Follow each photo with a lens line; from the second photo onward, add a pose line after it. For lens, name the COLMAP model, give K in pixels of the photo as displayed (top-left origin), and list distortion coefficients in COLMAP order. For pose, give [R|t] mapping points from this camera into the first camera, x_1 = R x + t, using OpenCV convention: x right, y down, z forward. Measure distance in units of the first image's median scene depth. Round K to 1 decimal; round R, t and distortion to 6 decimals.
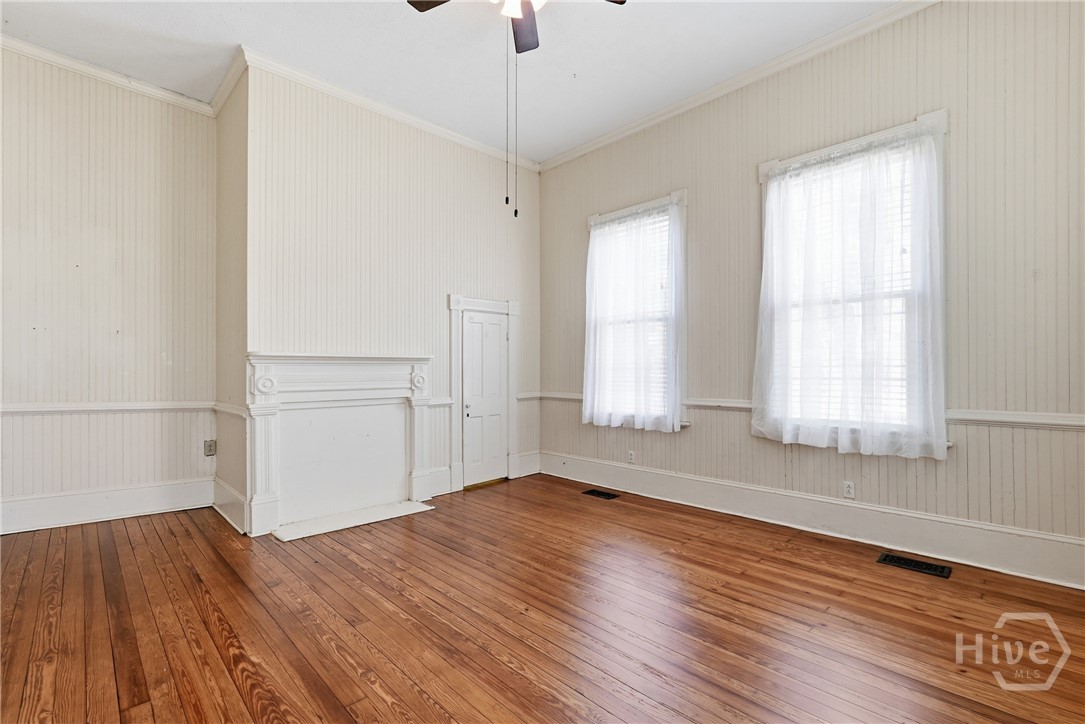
lens RADIAL K [[485.1, 0, 541.8], [0, 485.1, 363.7], [0, 0, 1]] dist [-0.013817, 0.003848]
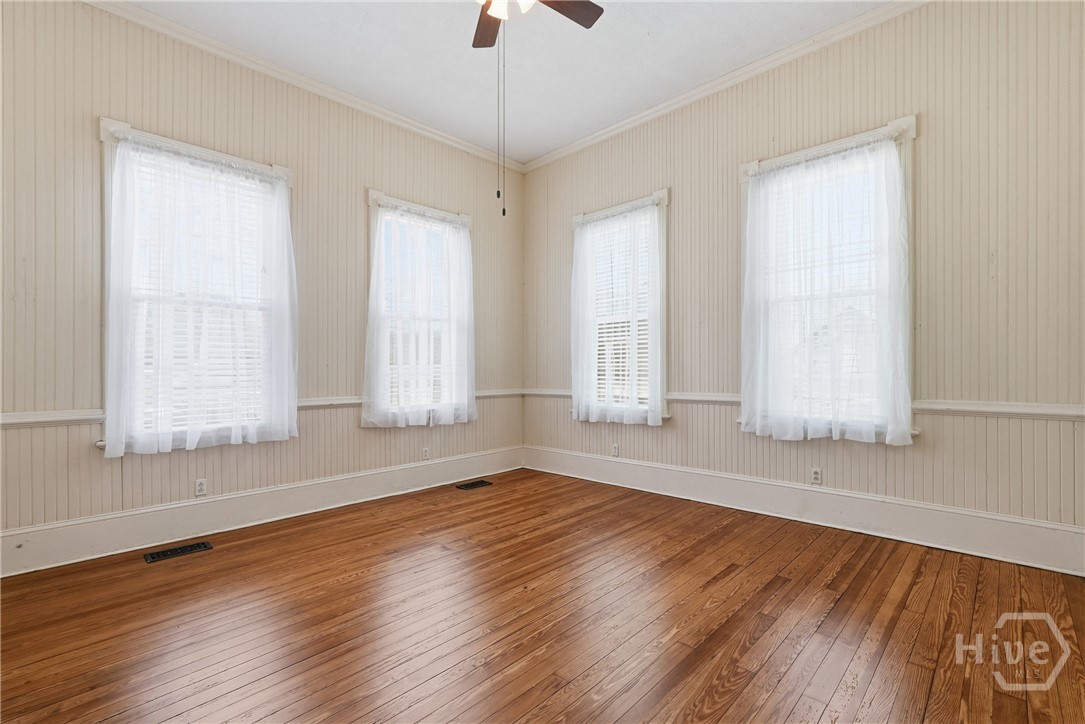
lens RADIAL K [[485.1, 0, 543.9], [0, 485.1, 365.0], [0, 0, 1]] dist [-0.013817, 0.003848]
pose [[-0.041314, 0.009575, 0.999100, -0.792084], [-0.008773, 0.999912, -0.009945, 0.013322], [-0.999108, -0.009176, -0.041227, 0.710685]]
